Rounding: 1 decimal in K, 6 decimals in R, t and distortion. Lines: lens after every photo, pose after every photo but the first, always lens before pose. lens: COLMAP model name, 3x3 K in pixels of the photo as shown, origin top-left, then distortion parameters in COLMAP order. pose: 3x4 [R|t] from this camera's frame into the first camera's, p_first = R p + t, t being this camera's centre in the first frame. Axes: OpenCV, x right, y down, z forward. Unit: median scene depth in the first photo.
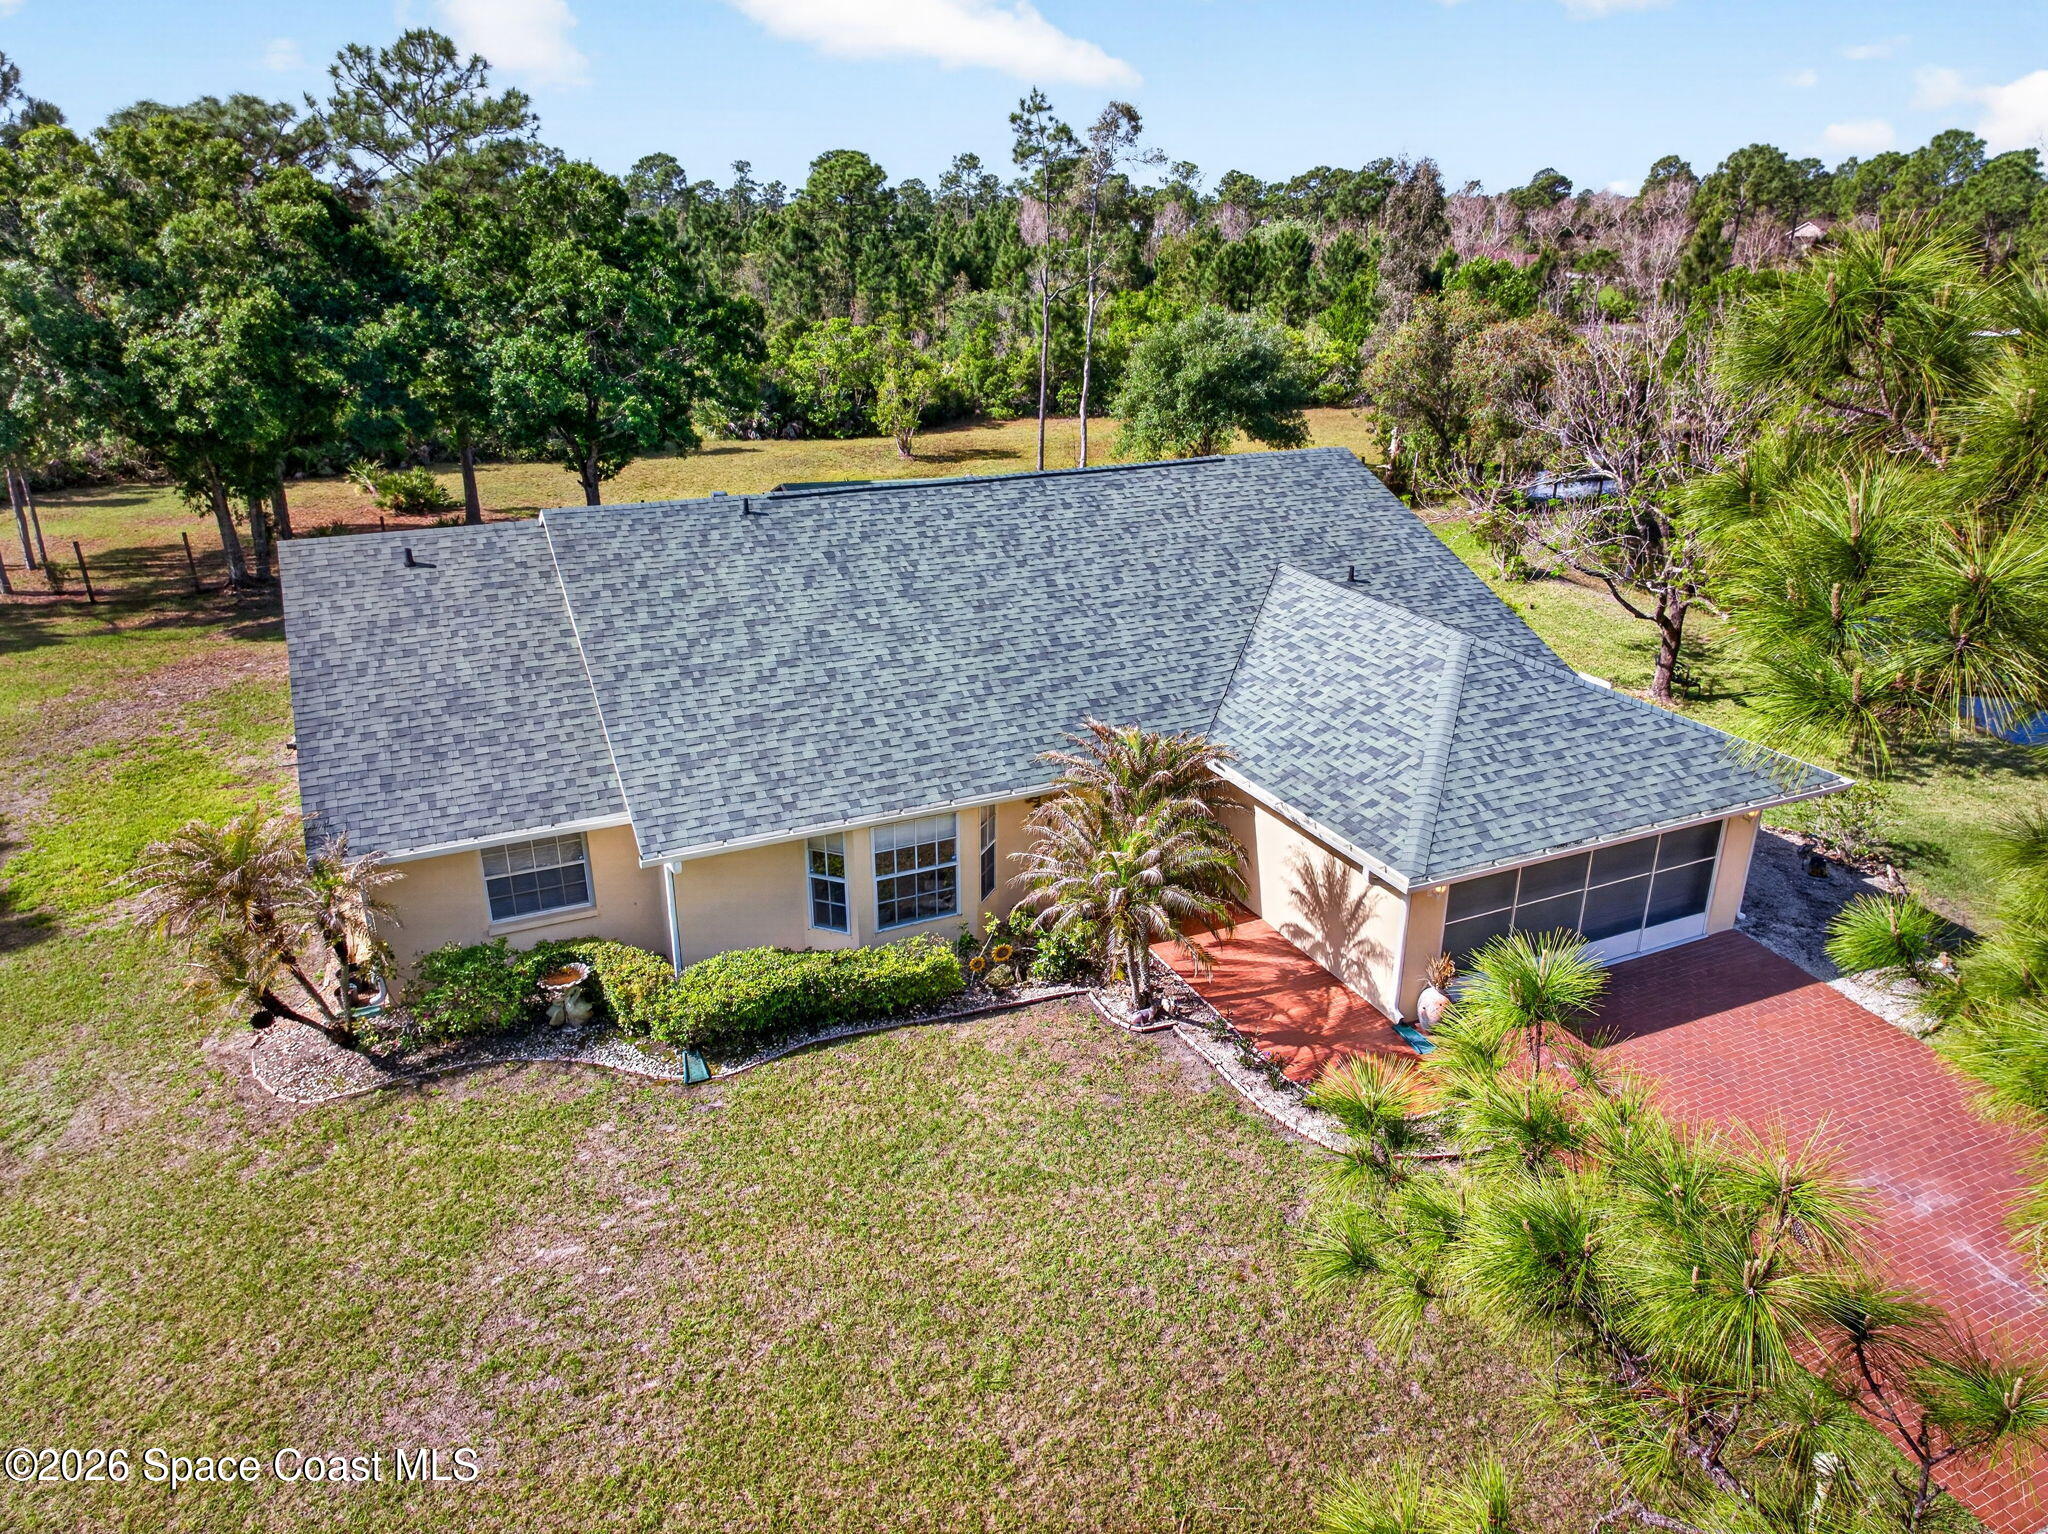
lens RADIAL K [[1391.3, 0, 1026.1], [0, 1391.3, 770.8], [0, 0, 1]] dist [0.001250, 0.014239]
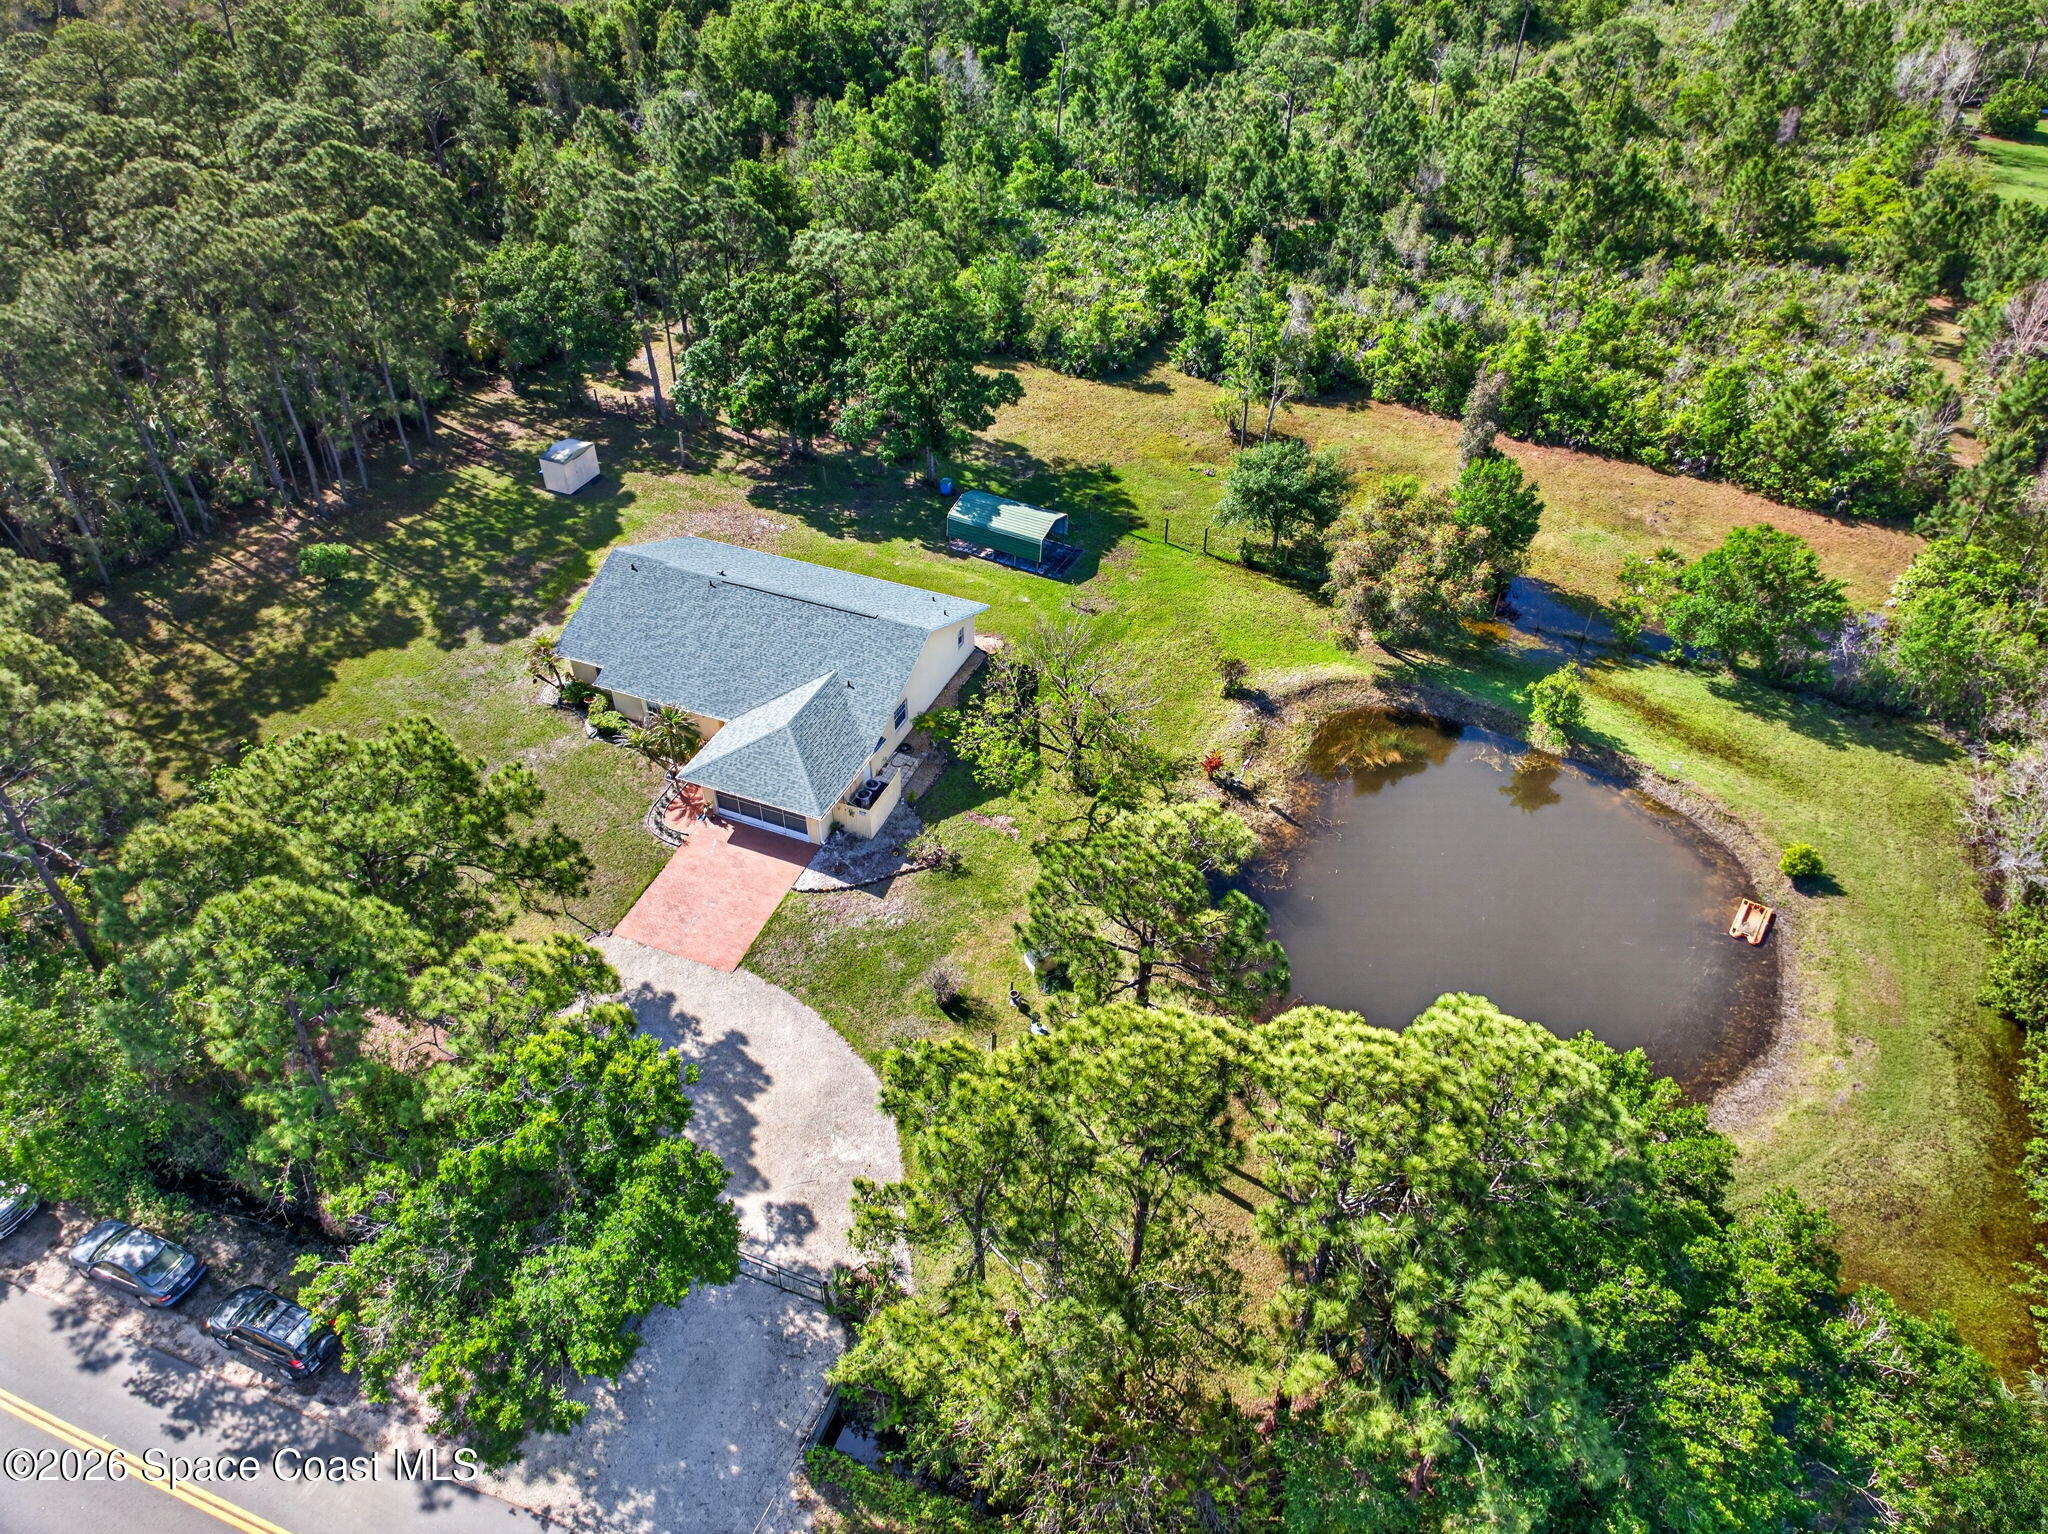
lens RADIAL K [[1385.9, 0, 1018.5], [0, 1385.9, 770.1], [0, 0, 1]] dist [0.005330, 0.001804]
pose [[0.670606, 0.475880, -0.569056, 2.742245], [-0.271249, 0.871298, 0.408979, -1.573735], [0.690443, -0.119908, 0.713380, -0.998711]]
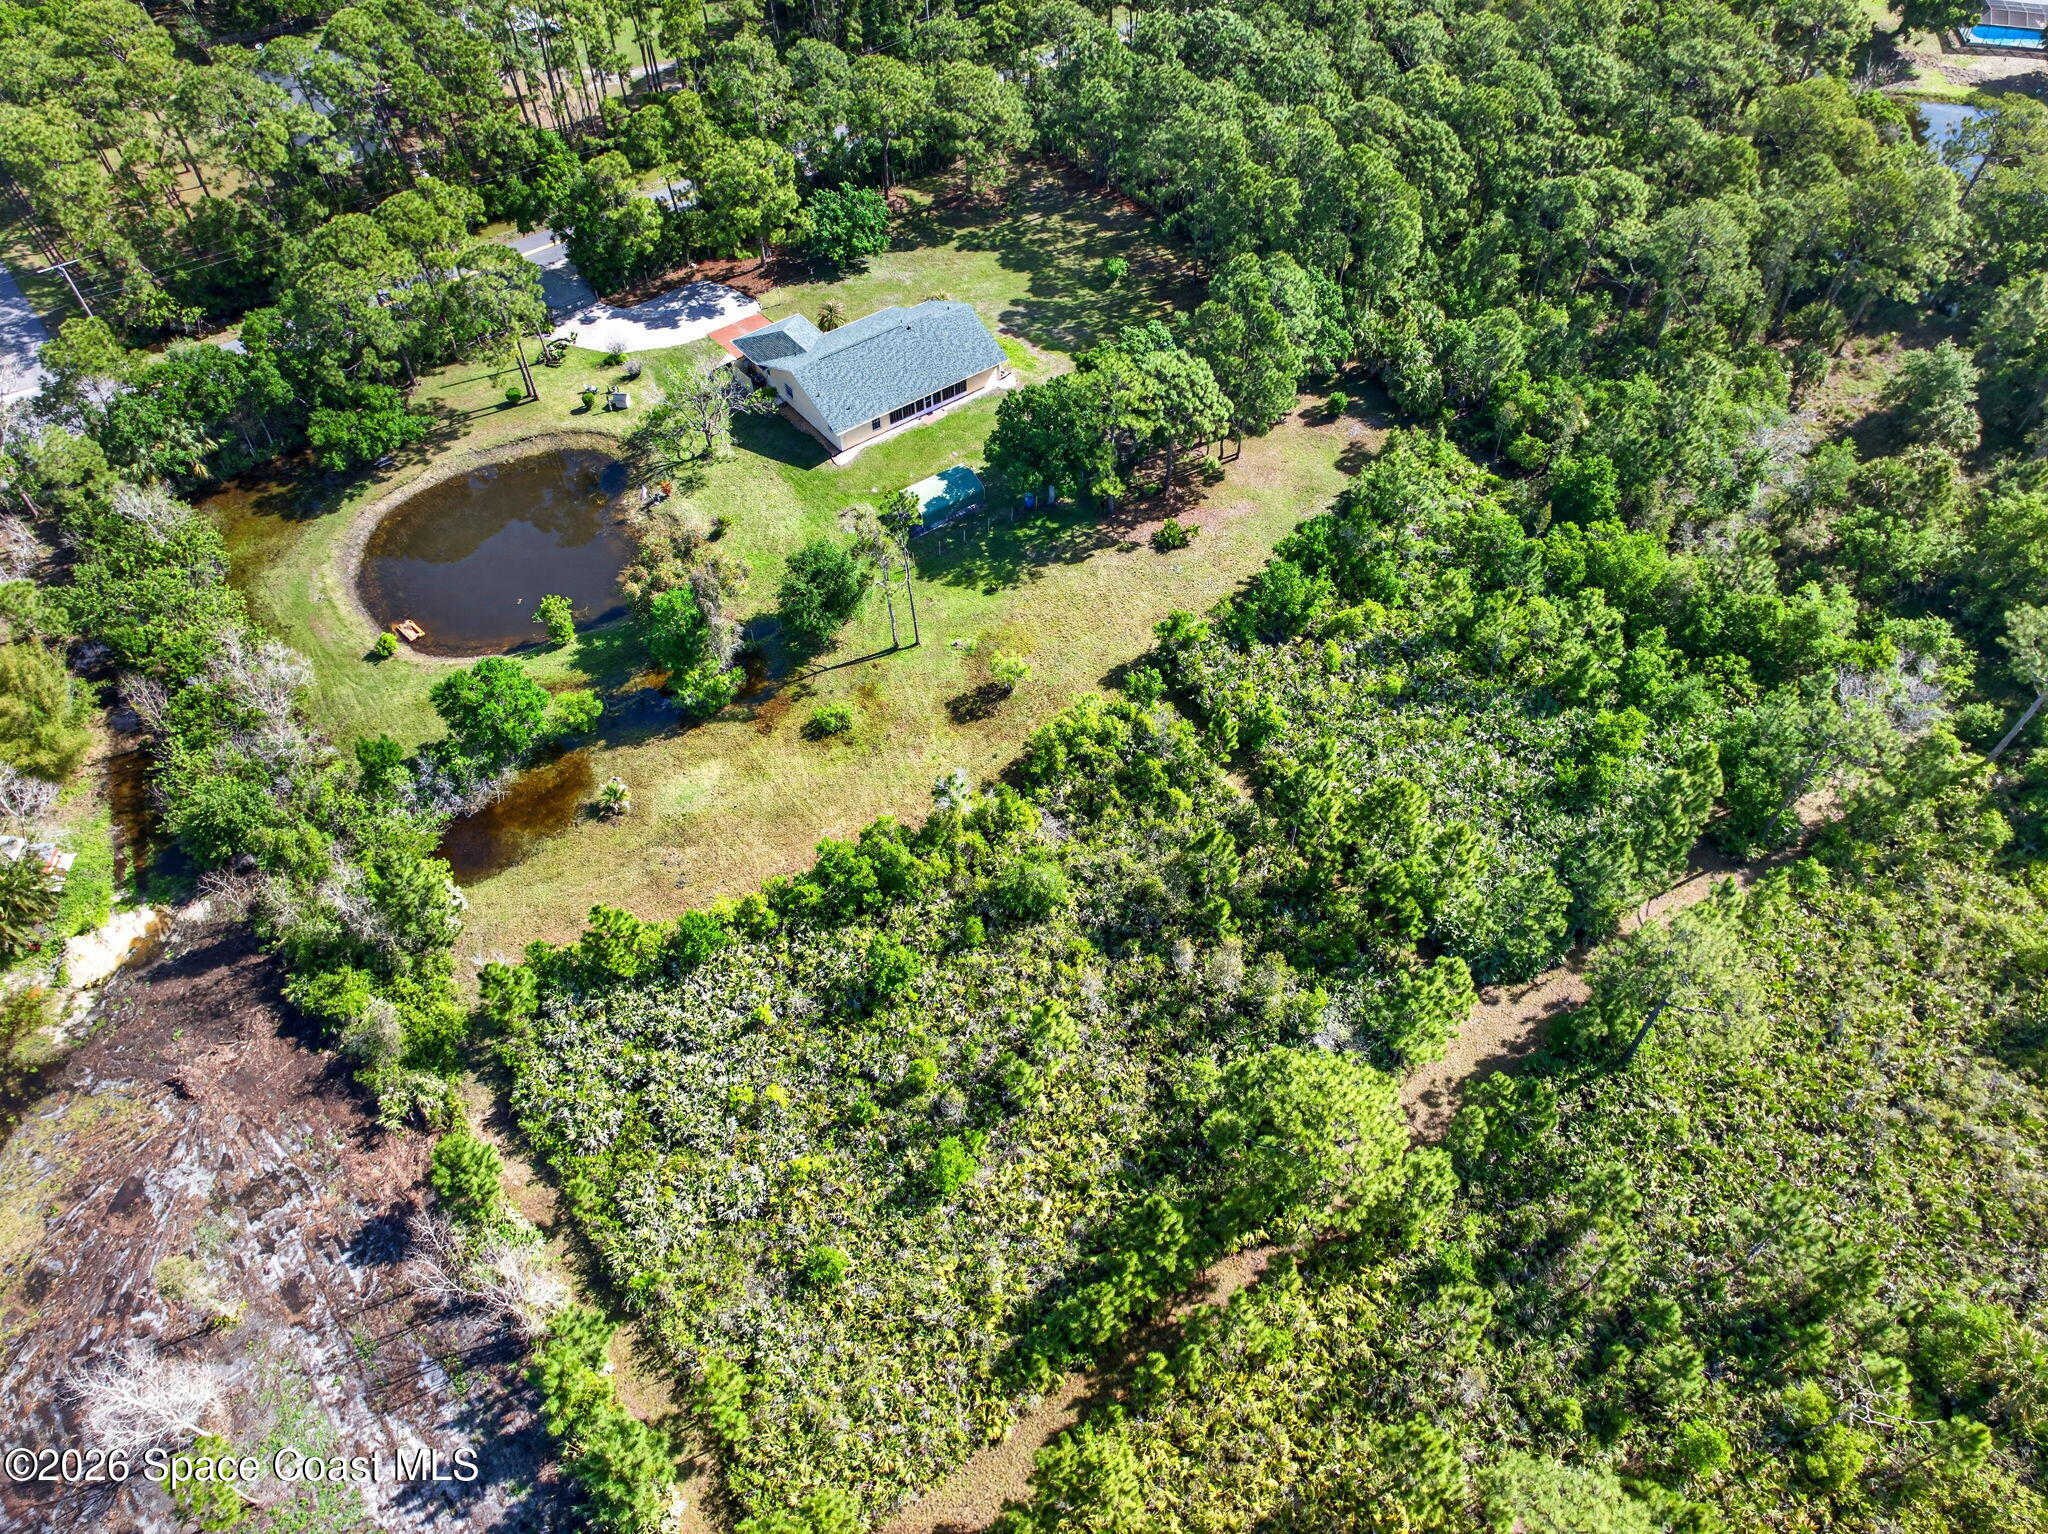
lens RADIAL K [[1387.8, 0, 1026.9], [0, 1387.8, 772.1], [0, 0, 1]] dist [0.006527, -0.001432]
pose [[-0.977100, 0.168923, -0.129384, 0.427424], [-0.070494, 0.316732, 0.945892, -6.103394], [0.200763, 0.933352, -0.297571, 5.476464]]
